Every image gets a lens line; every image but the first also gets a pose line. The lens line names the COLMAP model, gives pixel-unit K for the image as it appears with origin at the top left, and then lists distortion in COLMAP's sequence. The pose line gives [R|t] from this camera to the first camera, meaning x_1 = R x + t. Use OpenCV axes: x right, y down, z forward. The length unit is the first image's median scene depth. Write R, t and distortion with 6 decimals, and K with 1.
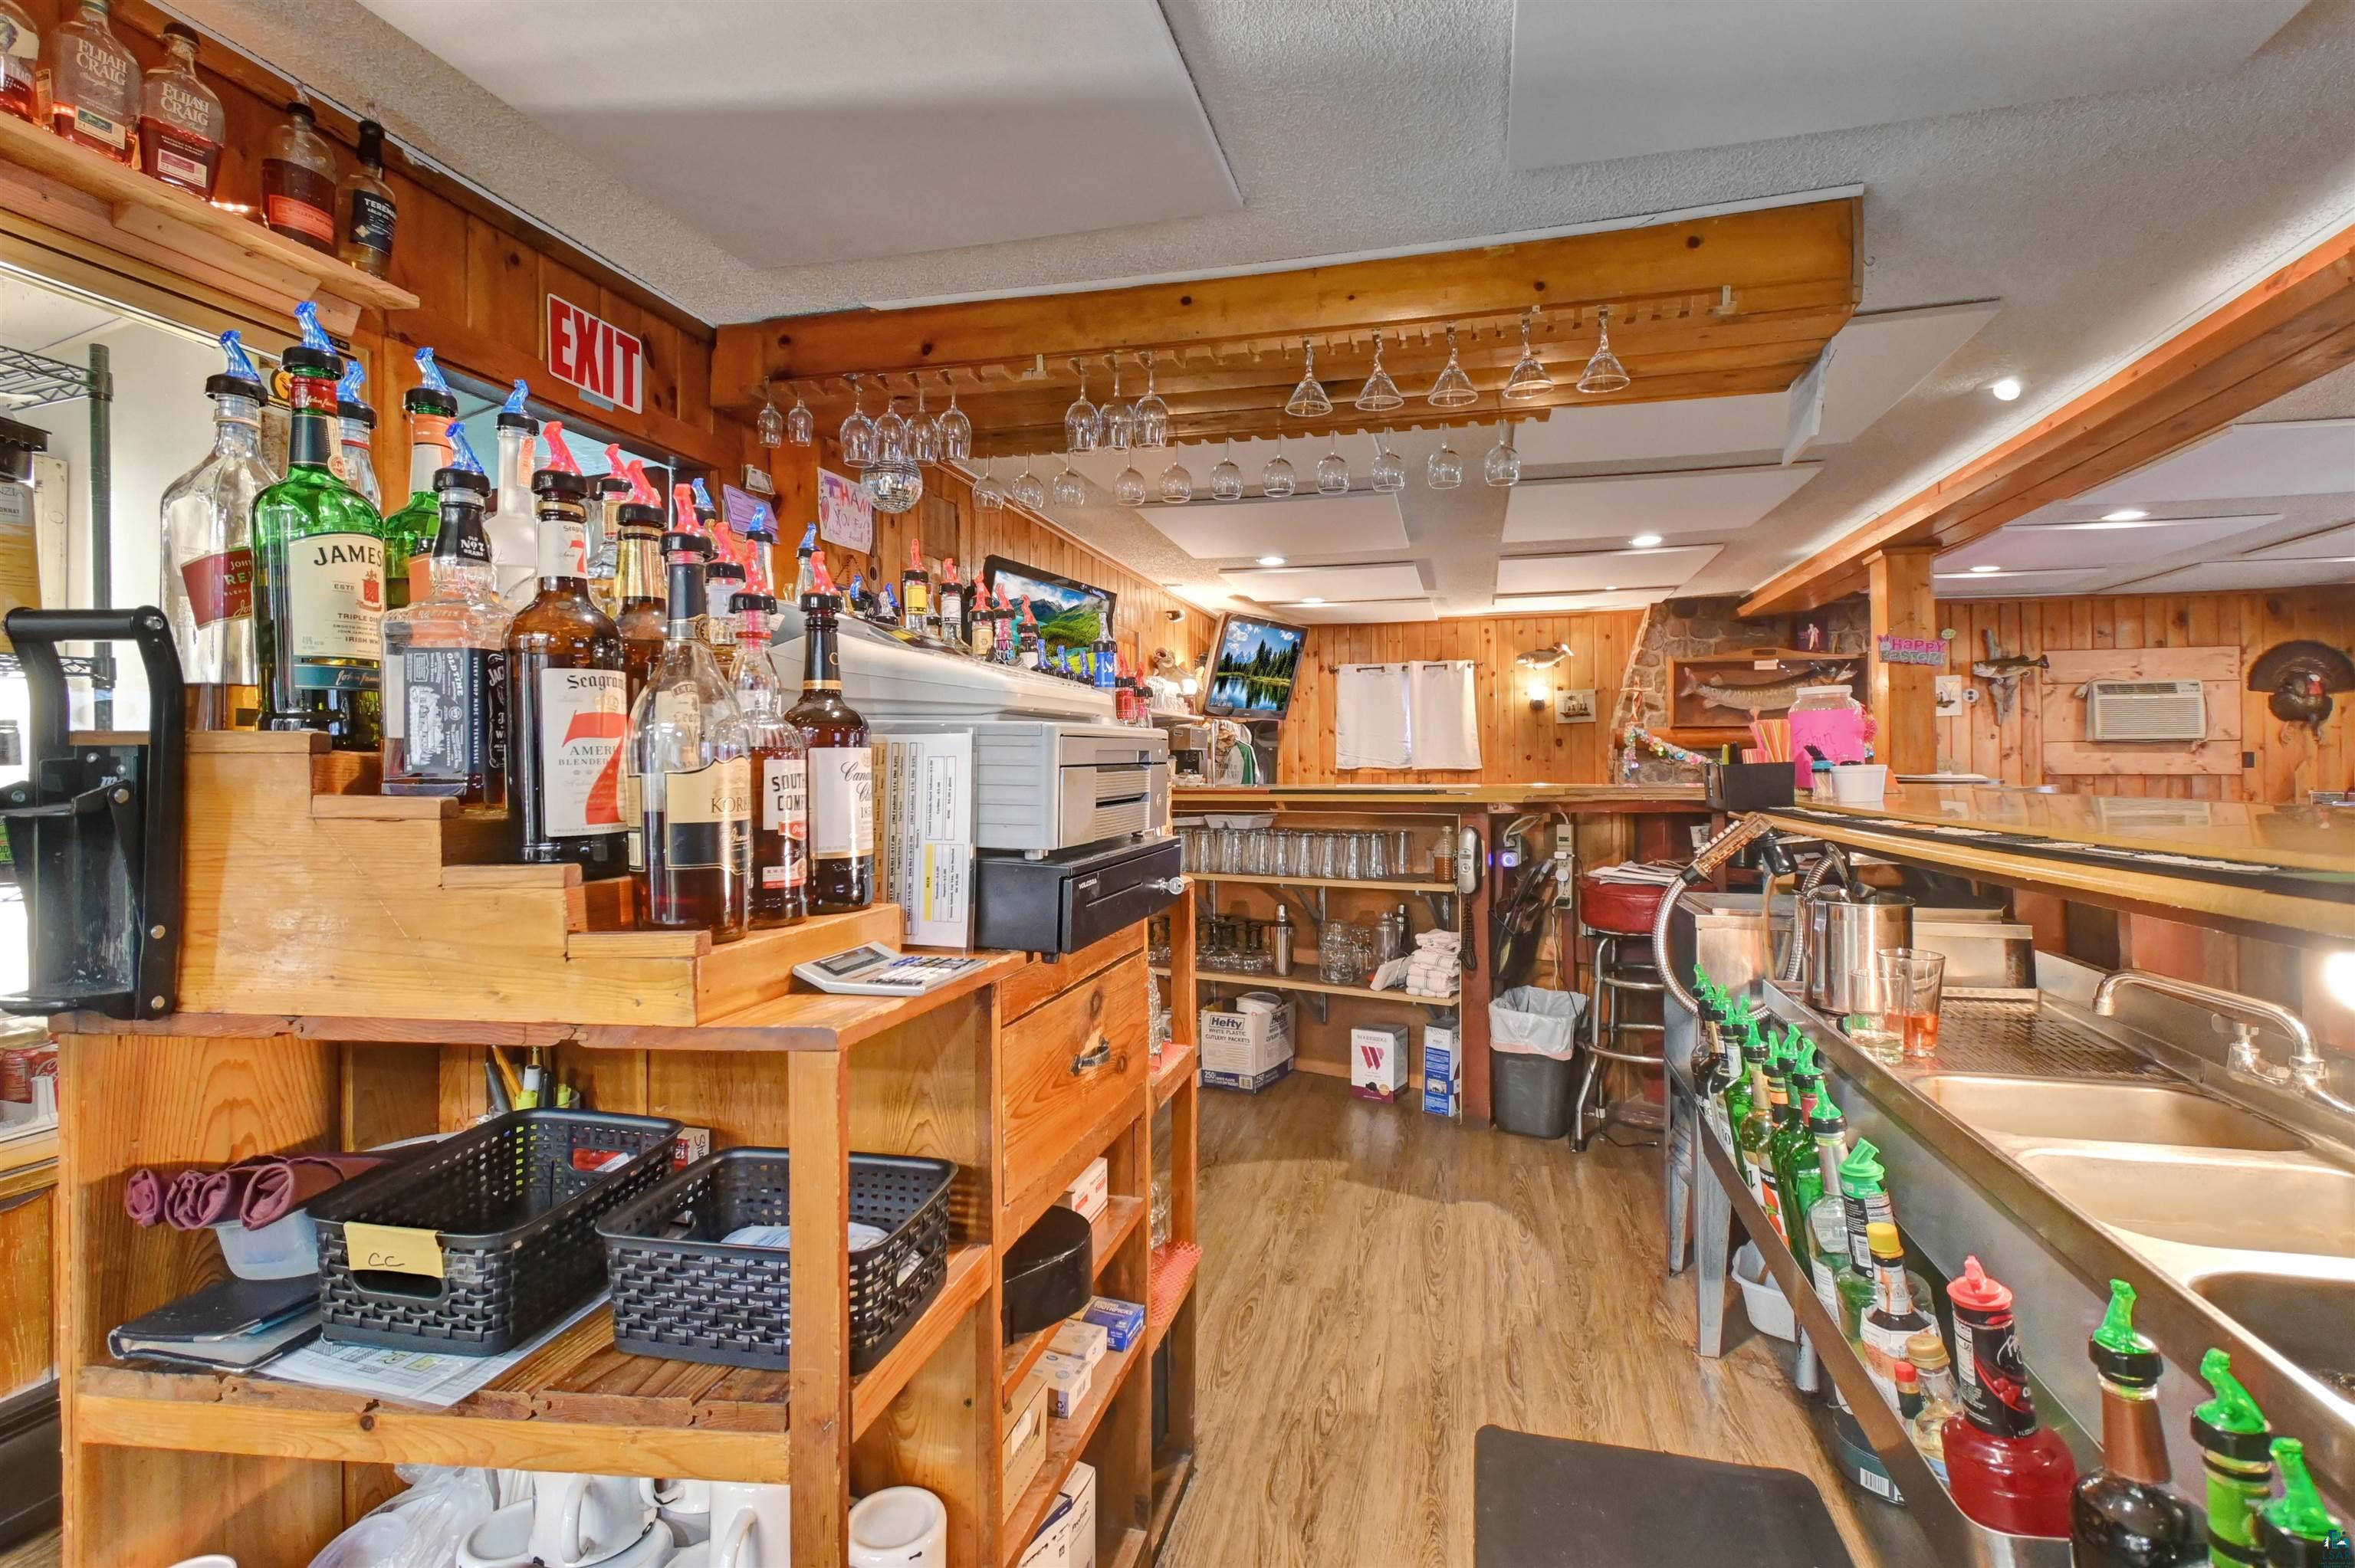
lens RADIAL K [[1087.5, 0, 1199.1], [0, 1087.5, 764.5], [0, 0, 1]] dist [0.002079, 0.000209]
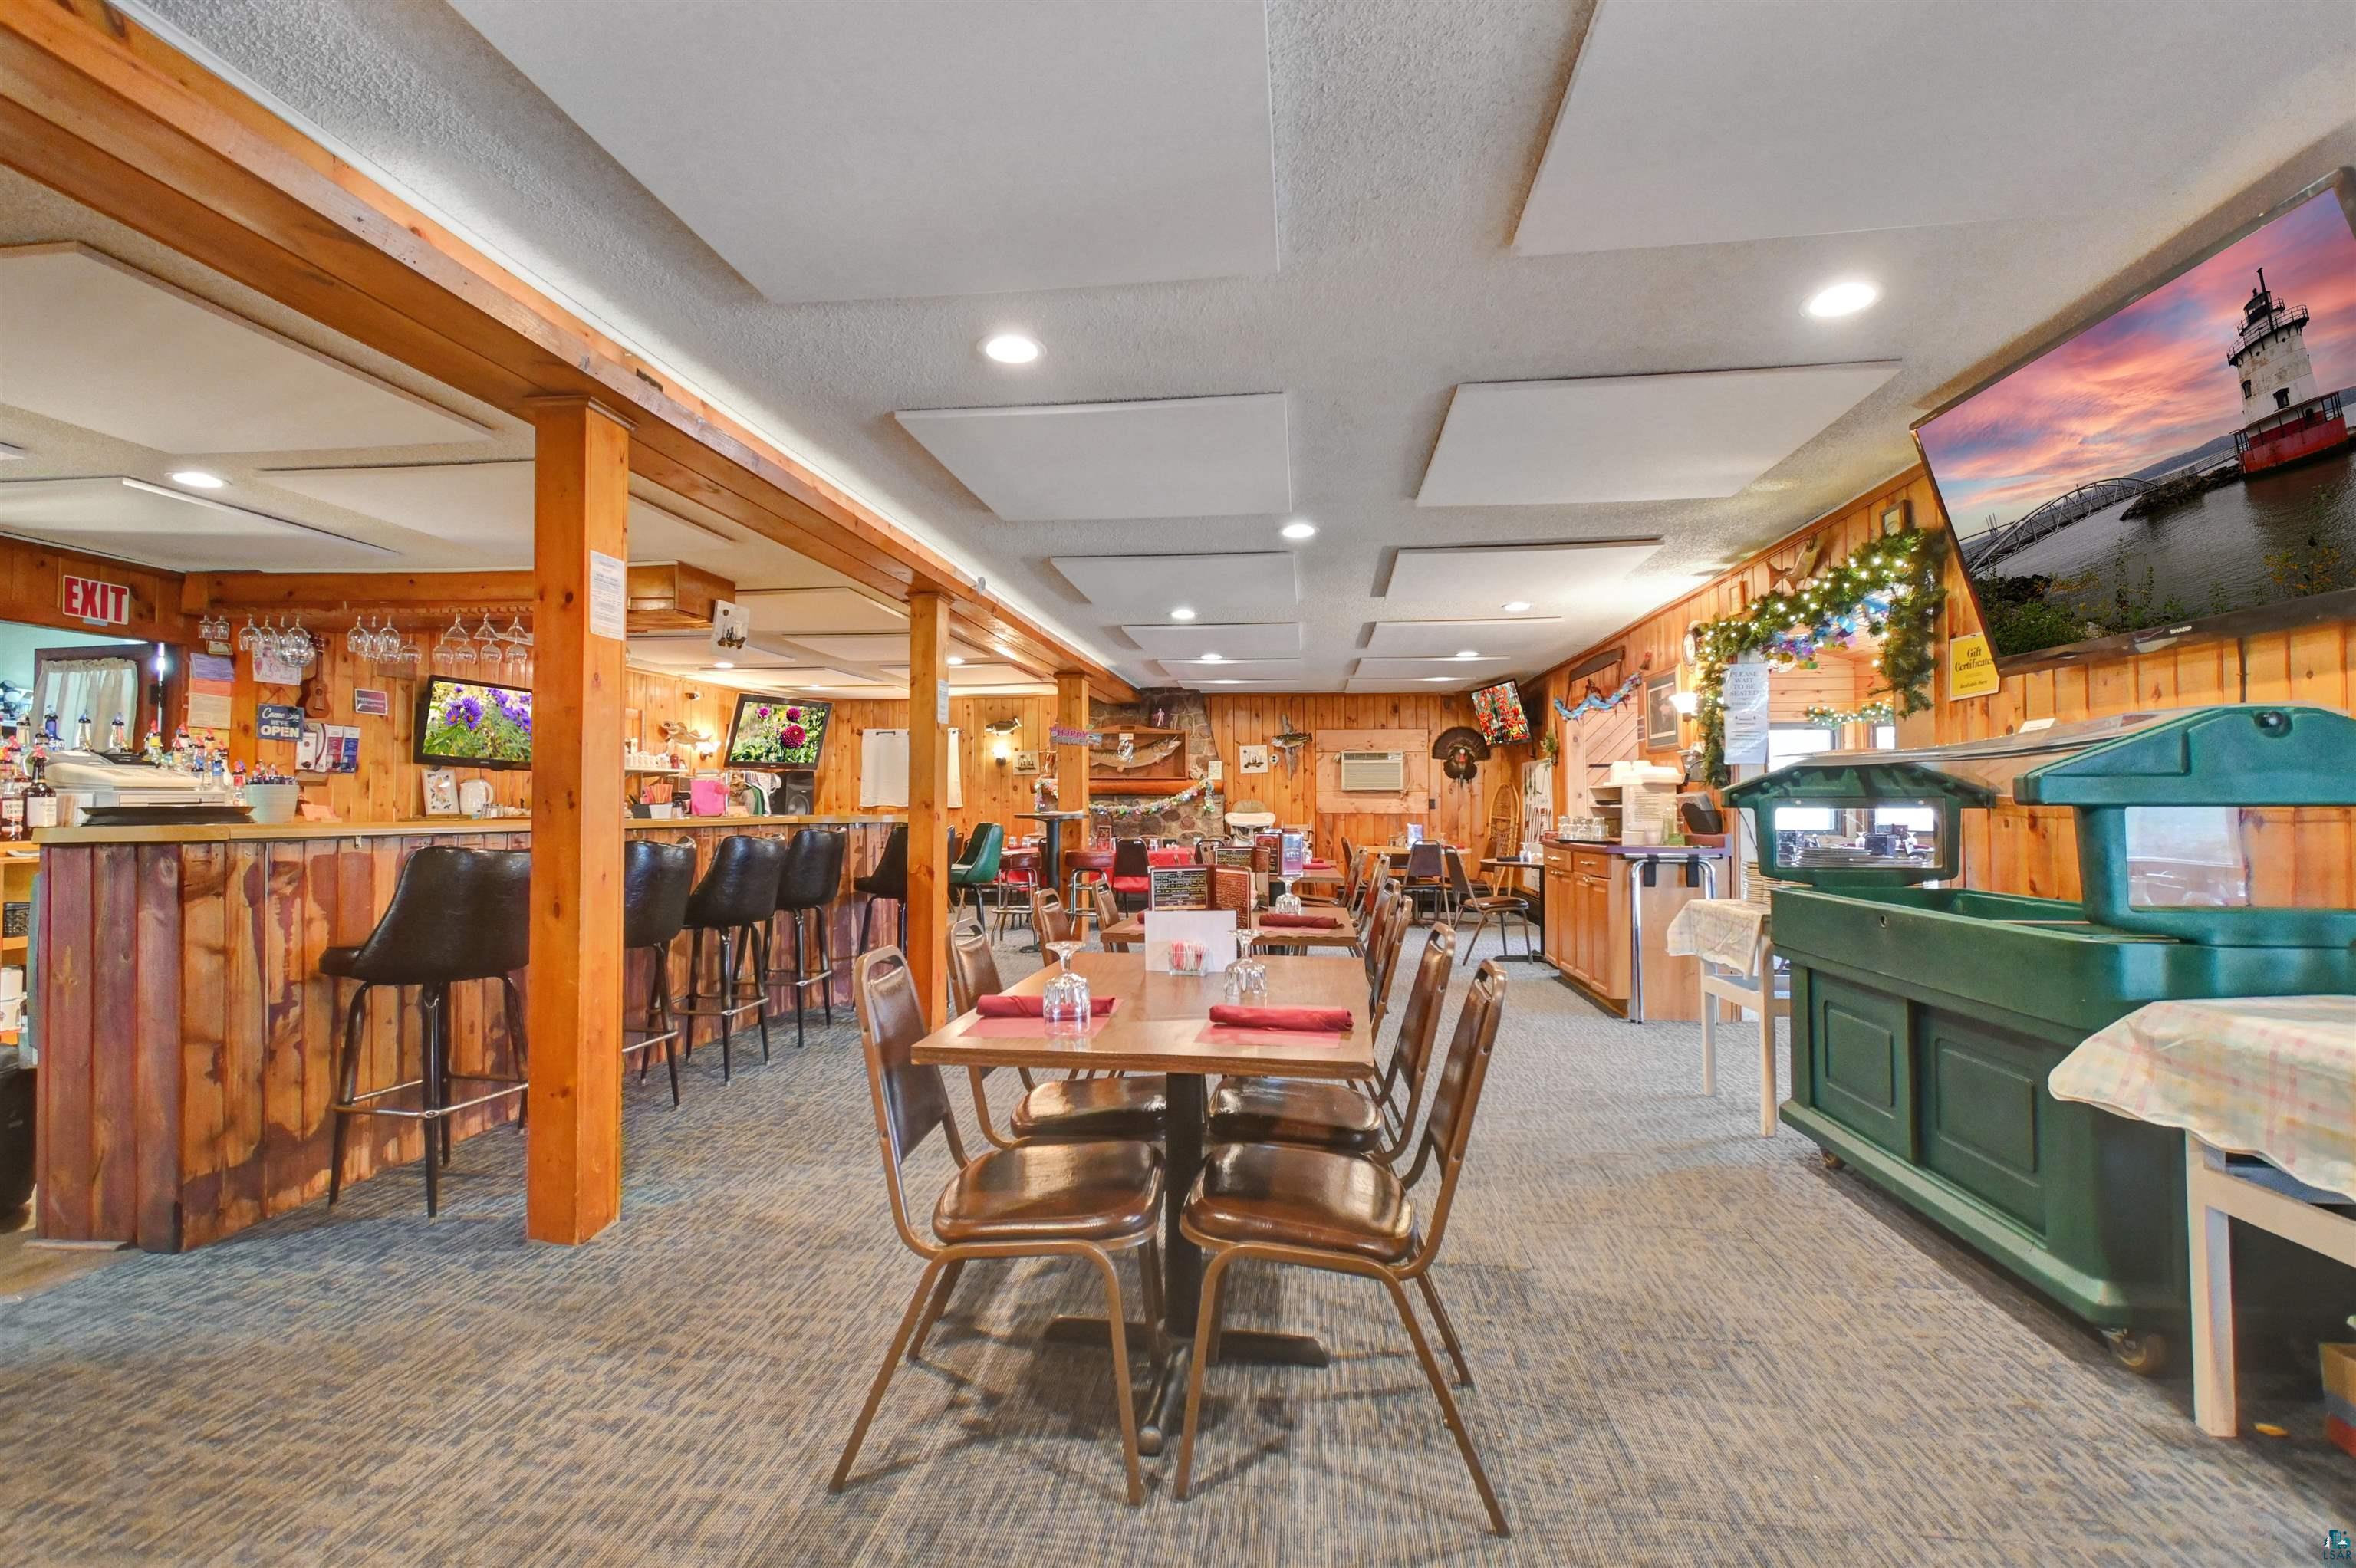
lens RADIAL K [[1072.0, 0, 1178.0], [0, 1072.0, 784.0], [0, 0, 1]] dist [-0.000150, -0.001159]
pose [[0.990214, 0.008331, 0.139305, 0.481554], [-0.005828, 0.999814, -0.018367, -0.003155], [-0.139432, 0.017375, 0.990079, -0.515577]]
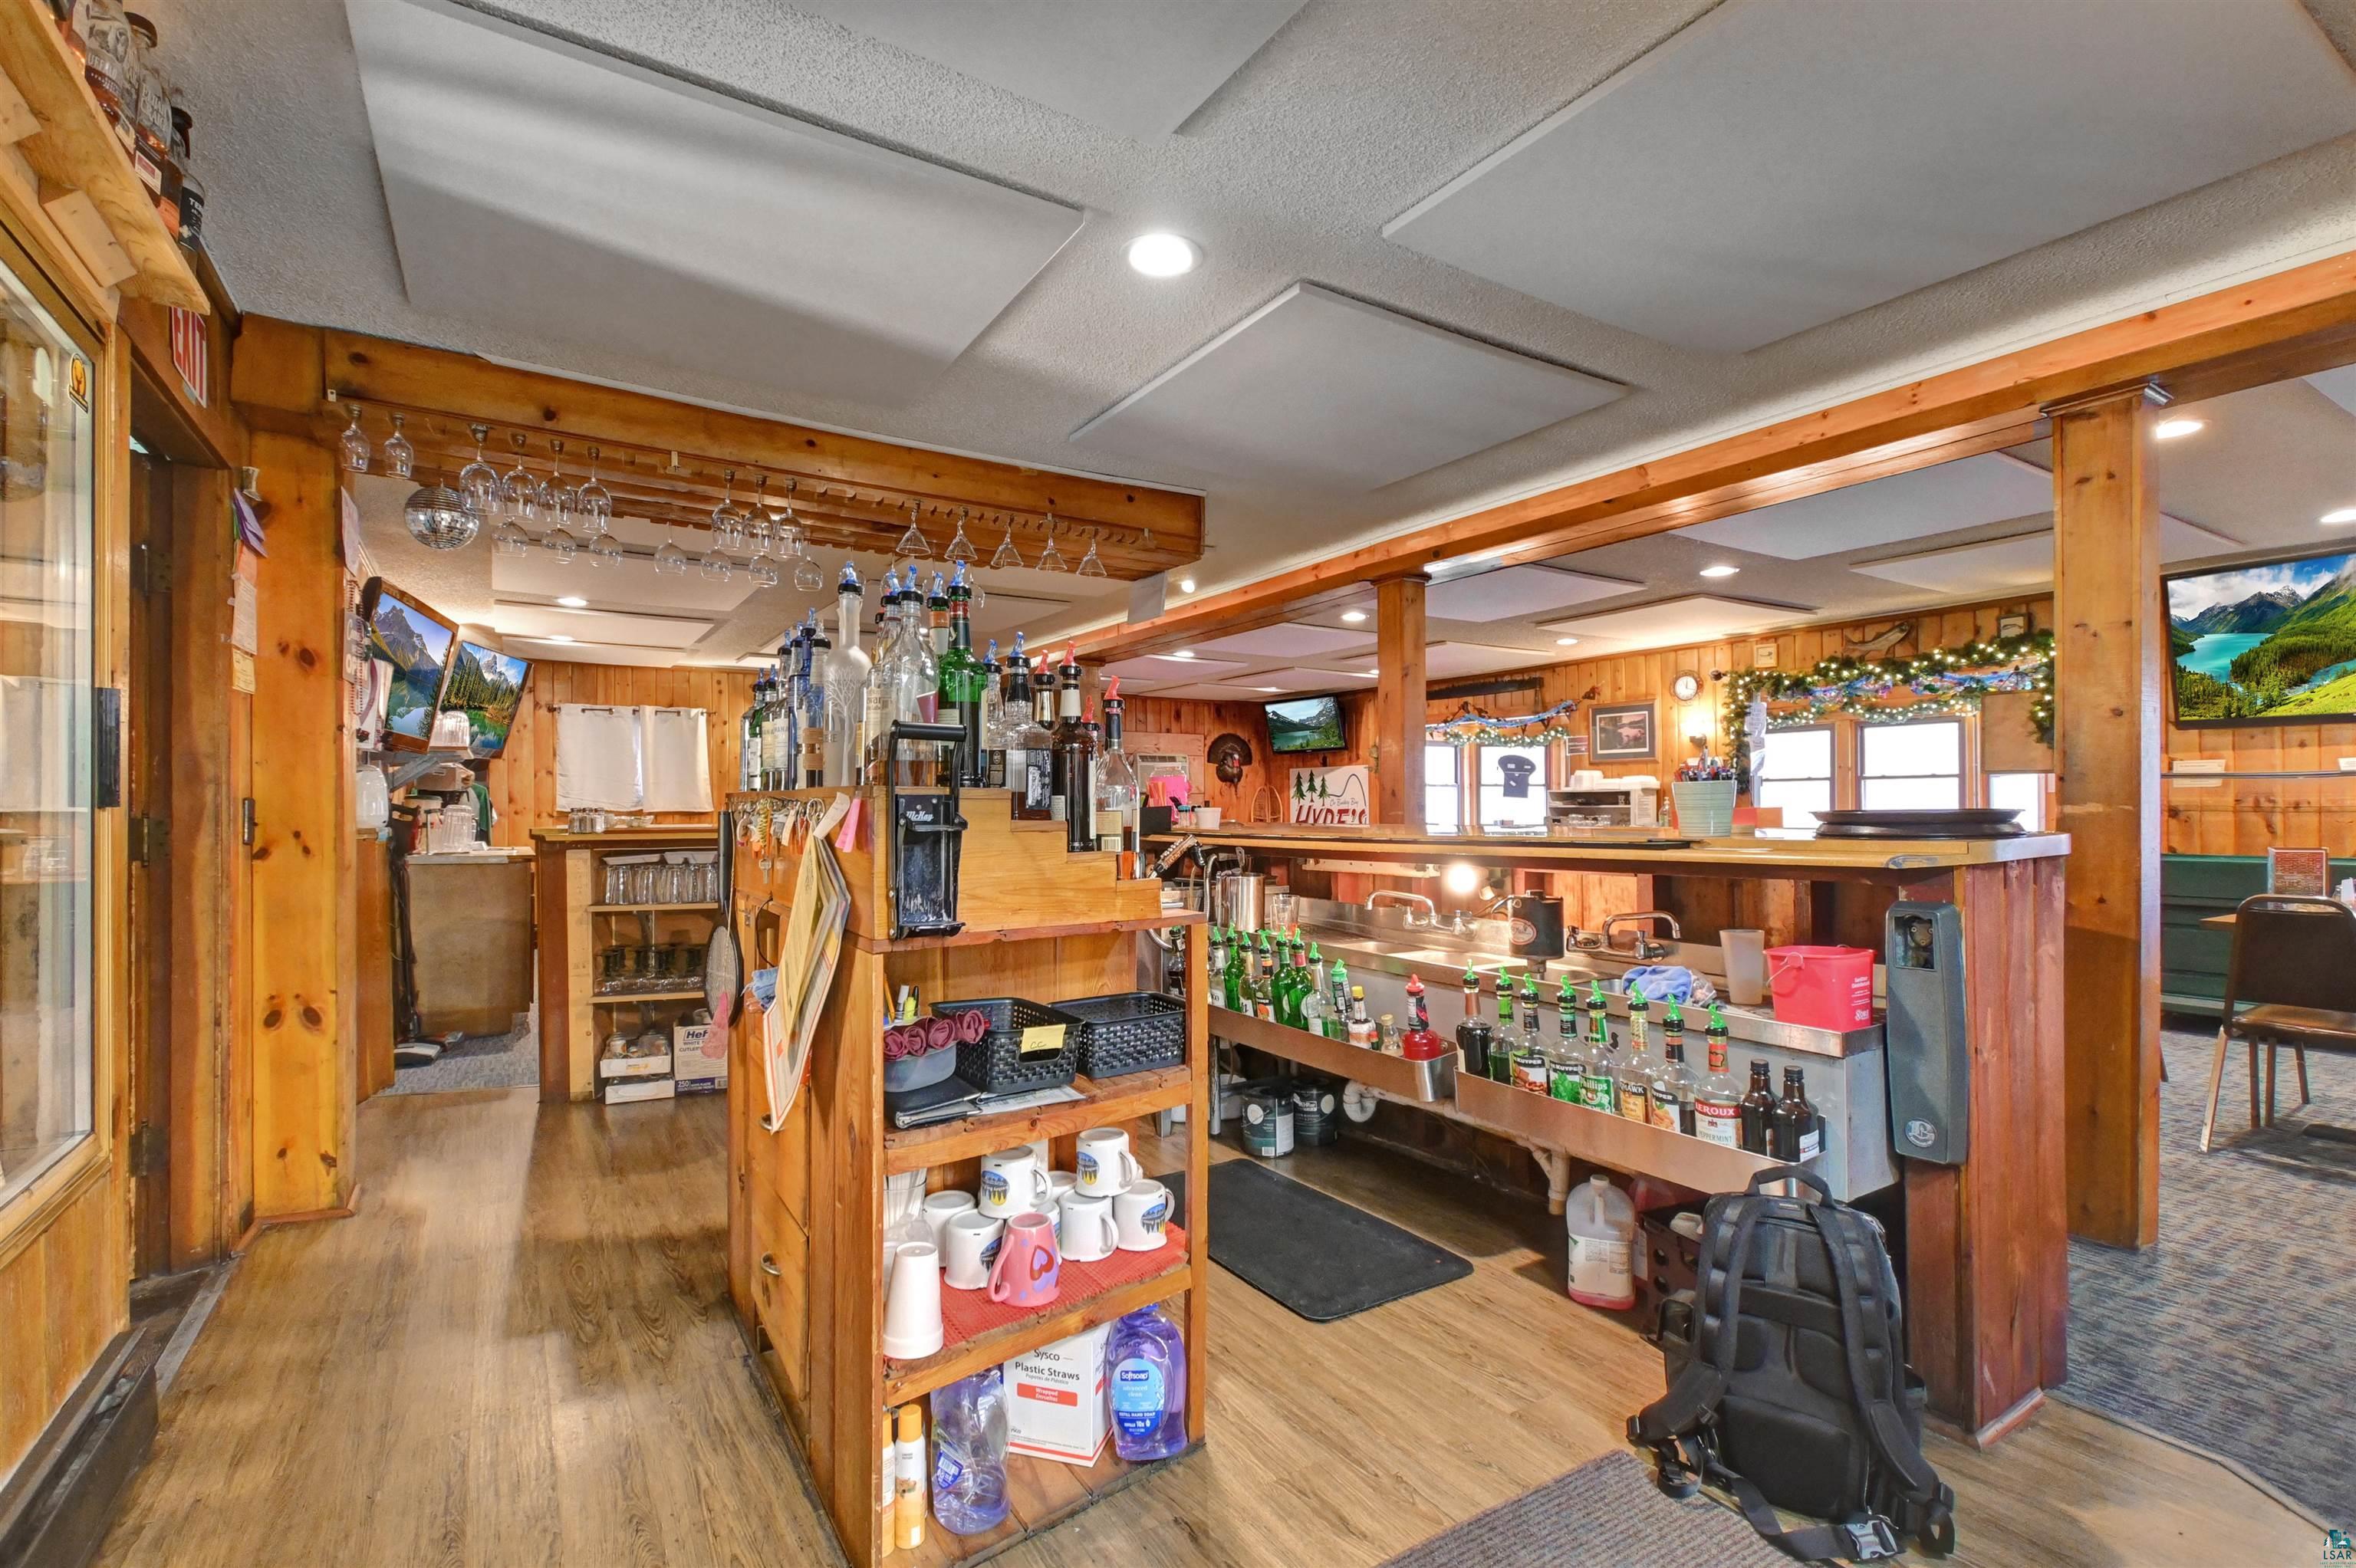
lens RADIAL K [[1075.9, 0, 1180.3], [0, 1075.9, 816.8], [0, 0, 1]] dist [0.002031, 0.000002]
pose [[0.686967, -0.003847, 0.726679, -0.265427], [-0.002153, 0.999971, 0.007330, 0.000920], [-0.726686, -0.006600, 0.686938, -0.077818]]
